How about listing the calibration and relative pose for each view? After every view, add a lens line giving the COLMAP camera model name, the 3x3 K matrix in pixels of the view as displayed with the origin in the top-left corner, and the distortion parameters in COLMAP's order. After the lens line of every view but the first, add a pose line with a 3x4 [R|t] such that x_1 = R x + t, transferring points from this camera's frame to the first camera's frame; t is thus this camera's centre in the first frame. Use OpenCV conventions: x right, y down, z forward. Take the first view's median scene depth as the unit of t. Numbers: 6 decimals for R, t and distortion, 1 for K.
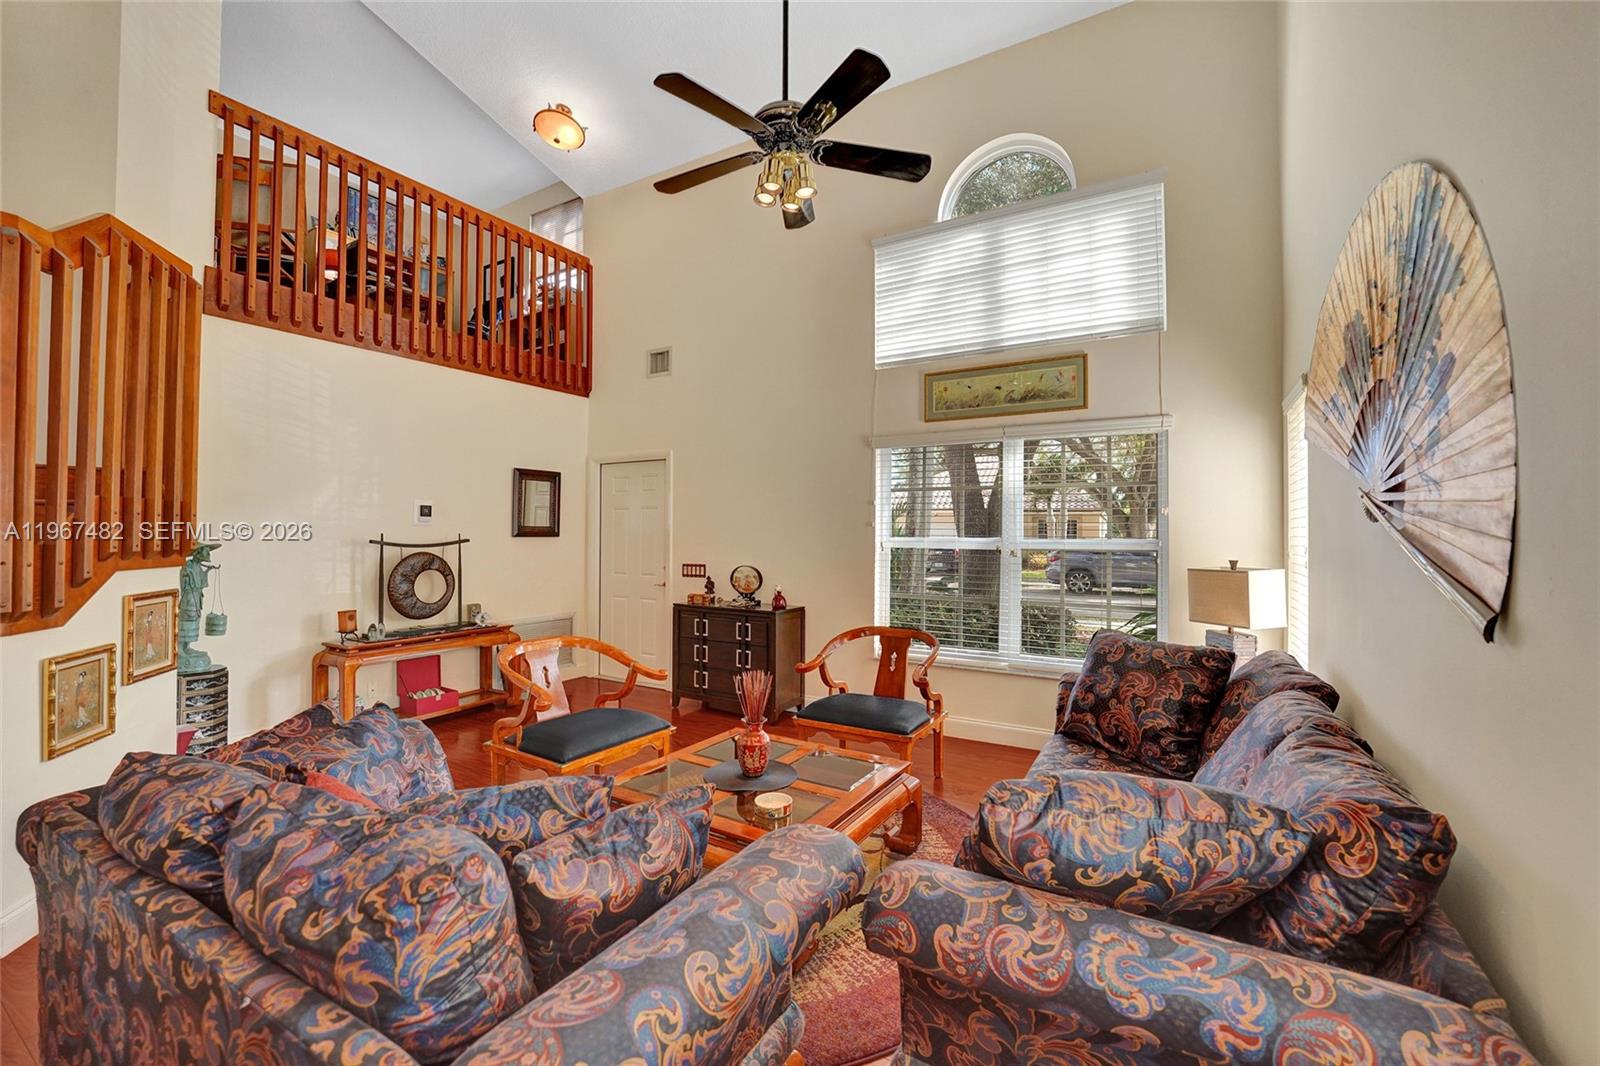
lens RADIAL K [[658.6, 0, 795.3], [0, 658.6, 533.5], [0, 0, 1]] dist [-0.022950, 0.001554]
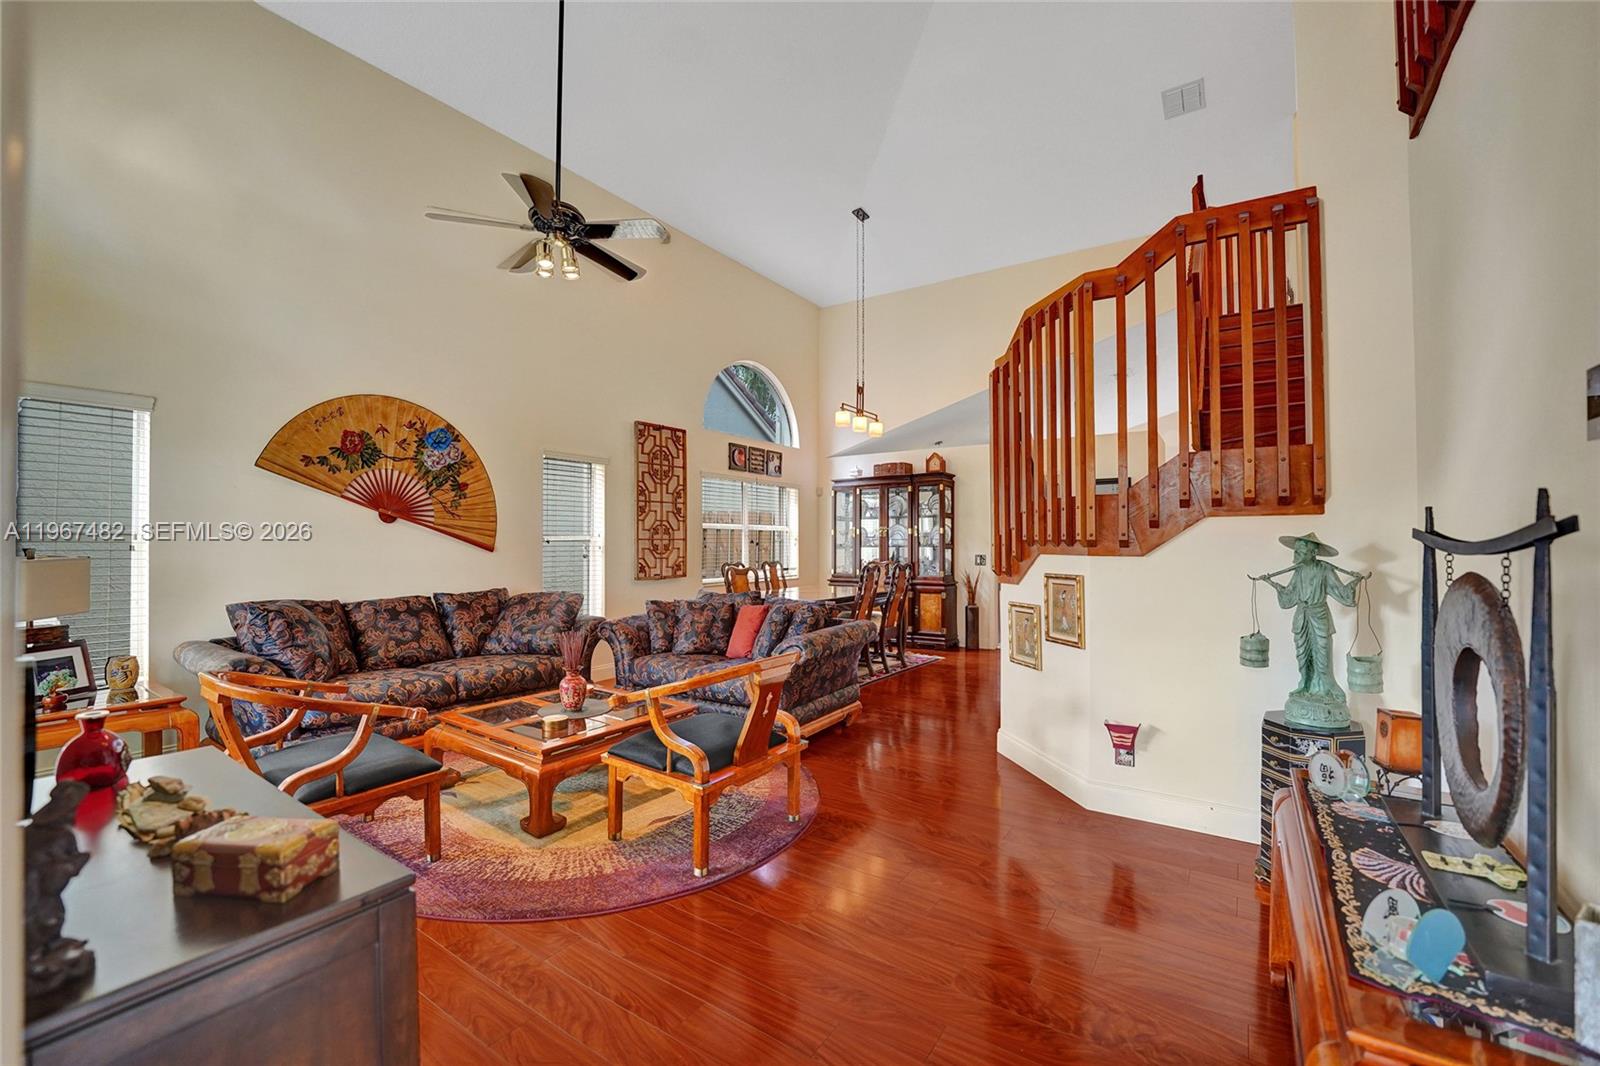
lens RADIAL K [[658.6, 0, 806.4], [0, 658.6, 541.7], [0, 0, 1]] dist [-0.022950, 0.001554]
pose [[-0.999457, -0.013385, 0.030113, -0.361975], [-0.013481, 0.999905, -0.002997, 0.018087], [-0.030070, -0.003401, -0.999542, 1.444228]]
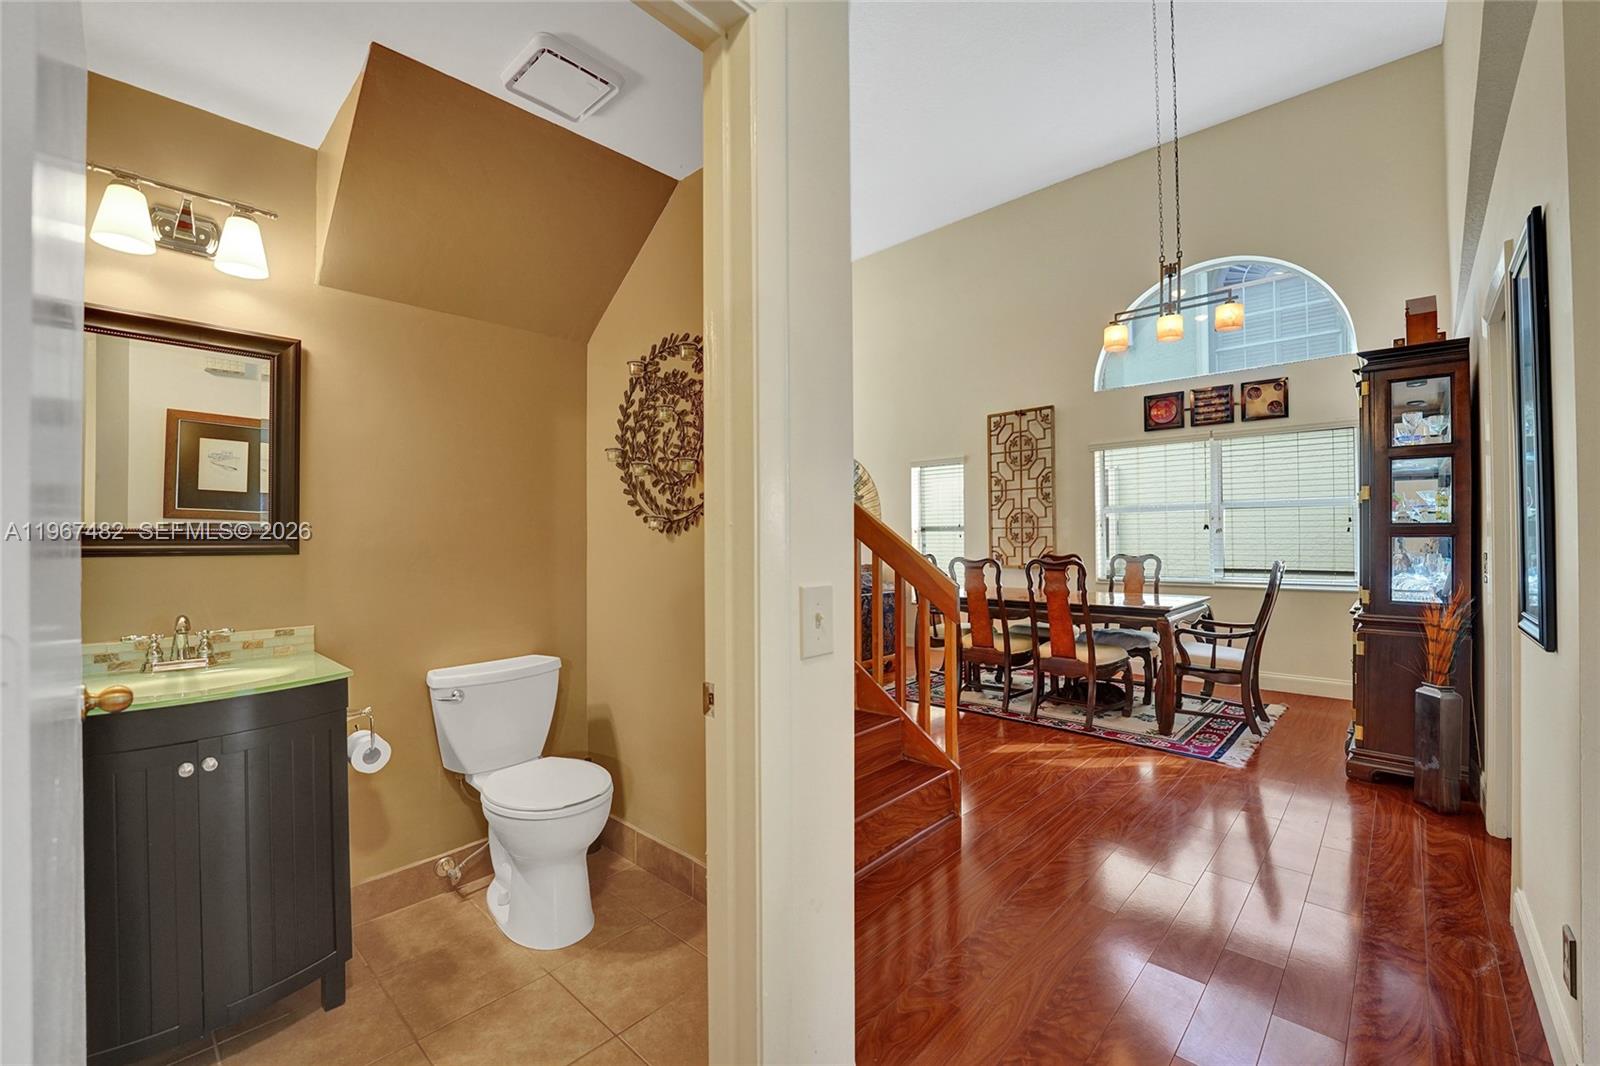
lens RADIAL K [[658.6, 0, 803.3], [0, 658.6, 536.5], [0, 0, 1]] dist [-0.022950, 0.001554]
pose [[0.187103, -0.011325, 0.982275, -1.544067], [0.011974, 0.999886, 0.009248, 0.013301], [-0.982267, 0.010031, 0.187217, 0.109356]]
